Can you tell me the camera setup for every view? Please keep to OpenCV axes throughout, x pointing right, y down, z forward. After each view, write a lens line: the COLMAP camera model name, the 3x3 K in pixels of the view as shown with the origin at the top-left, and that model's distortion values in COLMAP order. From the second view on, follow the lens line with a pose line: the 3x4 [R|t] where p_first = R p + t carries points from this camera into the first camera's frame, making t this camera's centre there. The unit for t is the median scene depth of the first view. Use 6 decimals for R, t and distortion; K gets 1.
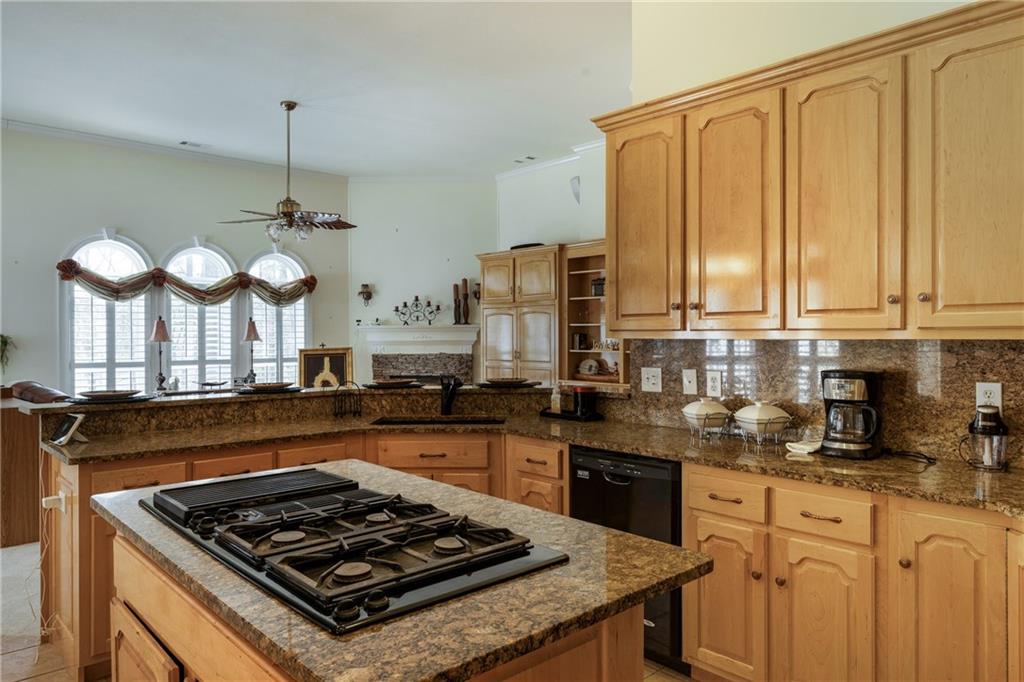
lens RADIAL K [[696.5, 0, 516.2], [0, 696.5, 339.8], [0, 0, 1]] dist [0.001225, 0.000183]
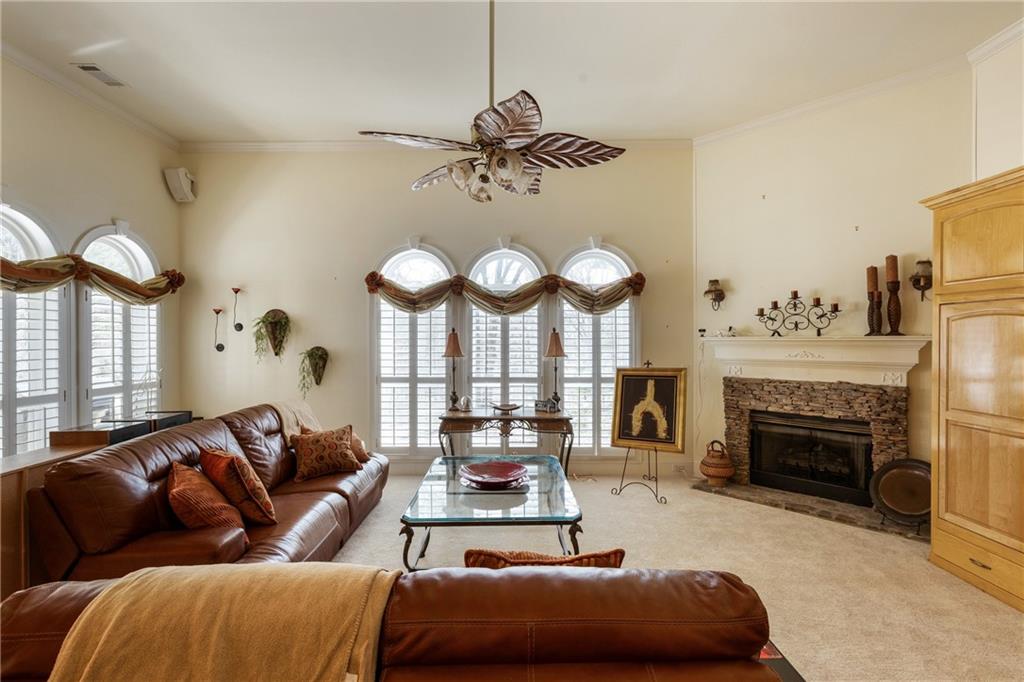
lens RADIAL K [[456.2, 0, 512.0], [0, 456.2, 341.0], [0, 0, 1]] dist [-0.000064, 0.000265]
pose [[0.732222, 0.006854, -0.681032, -0.051444], [-0.006777, 0.999973, 0.002778, -0.017749], [0.681033, 0.002581, 0.732249, 0.562515]]
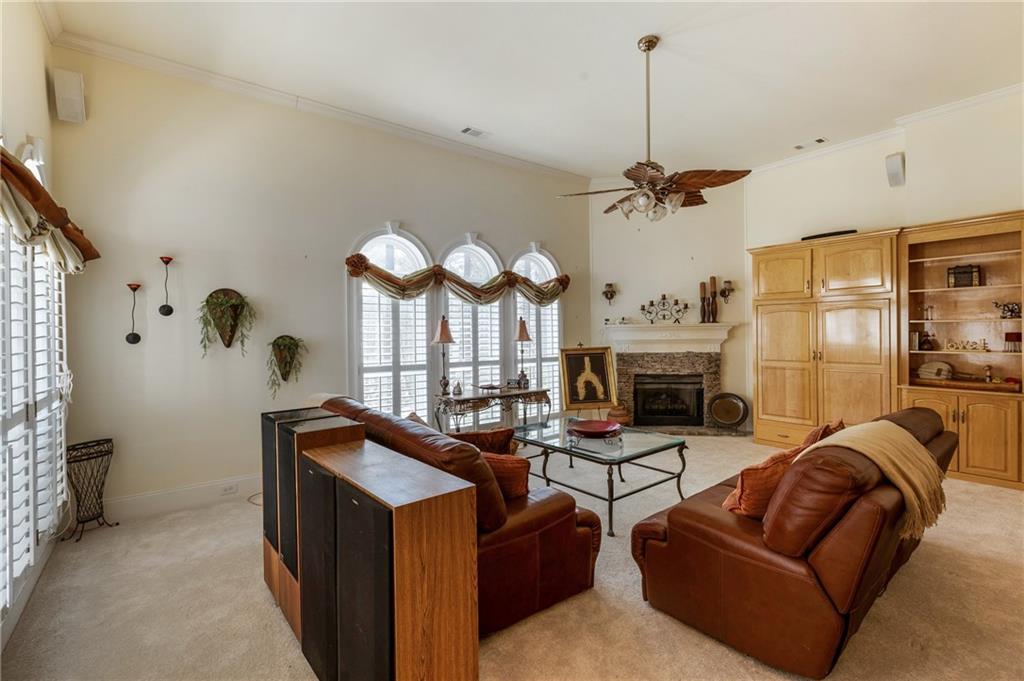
lens RADIAL K [[461.1, 0, 511.7], [0, 461.1, 331.9], [0, 0, 1]] dist [0.000165, 0.000686]
pose [[0.995971, -0.005920, -0.089480, -0.330673], [0.005367, 0.999965, -0.006424, -0.007034], [0.089515, 0.005918, 0.995968, 0.356049]]
